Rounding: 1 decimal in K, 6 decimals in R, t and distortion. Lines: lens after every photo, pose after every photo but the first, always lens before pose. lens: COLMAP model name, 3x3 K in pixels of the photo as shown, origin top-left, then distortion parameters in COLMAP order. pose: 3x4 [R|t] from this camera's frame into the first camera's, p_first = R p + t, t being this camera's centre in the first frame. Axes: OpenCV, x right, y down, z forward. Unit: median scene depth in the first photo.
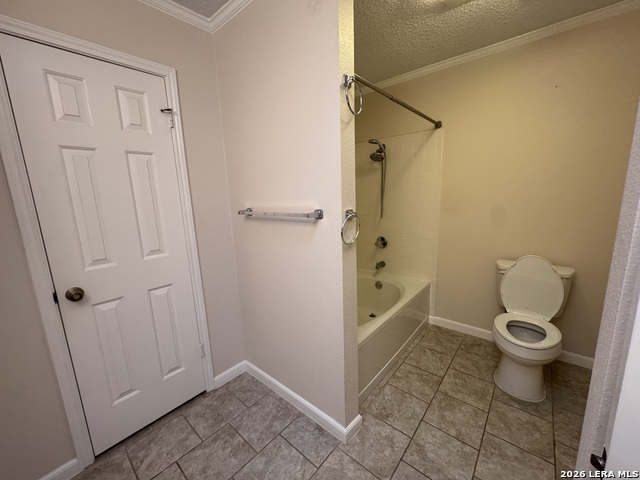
lens RADIAL K [[255.8, 0, 321.5], [0, 255.8, 239.3], [0, 0, 1]] dist [-0.006997, 0.000059]
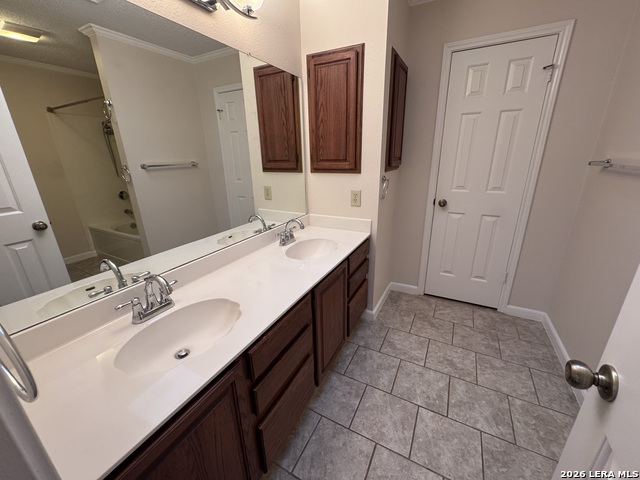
lens RADIAL K [[255.8, 0, 319.5], [0, 255.8, 239.0], [0, 0, 1]] dist [-0.006997, 0.000059]
pose [[0.216483, 0.336998, -0.916279, 0.471279], [-0.157949, 0.938260, 0.307765, 0.032546], [0.963425, 0.078100, 0.256346, -0.223057]]
